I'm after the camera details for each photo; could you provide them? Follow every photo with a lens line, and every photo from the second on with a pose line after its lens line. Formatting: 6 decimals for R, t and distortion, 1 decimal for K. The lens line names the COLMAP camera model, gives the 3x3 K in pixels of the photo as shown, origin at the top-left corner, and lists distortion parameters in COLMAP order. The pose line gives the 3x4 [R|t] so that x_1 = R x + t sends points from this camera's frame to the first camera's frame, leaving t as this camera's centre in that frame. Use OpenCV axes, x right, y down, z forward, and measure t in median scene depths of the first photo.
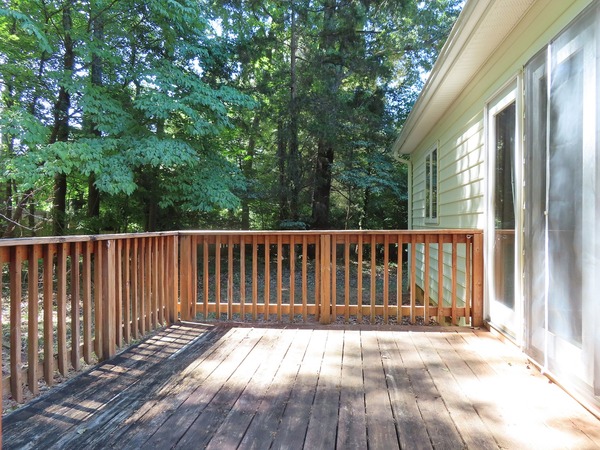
lens RADIAL K [[443.2, 0, 300.0], [0, 443.2, 225.0], [0, 0, 1]] dist [-0.002220, -0.000046]
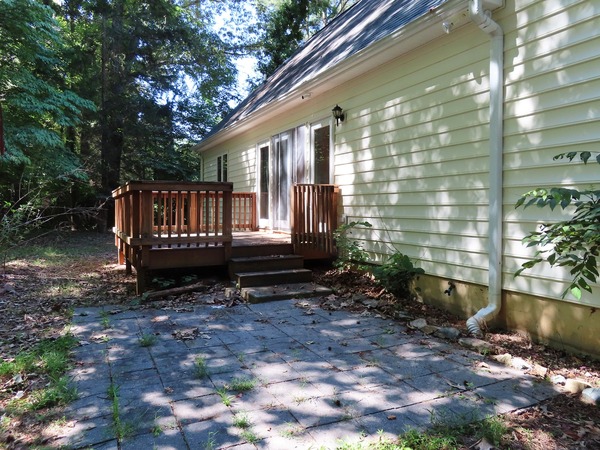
lens RADIAL K [[443.2, 0, 300.0], [0, 443.2, 225.0], [0, 0, 1]] dist [-0.002220, -0.000046]
pose [[0.836772, -0.017387, 0.547275, -0.803243], [-0.001037, 0.999444, 0.033339, 0.117063], [-0.547550, -0.028464, 0.836288, -1.326381]]
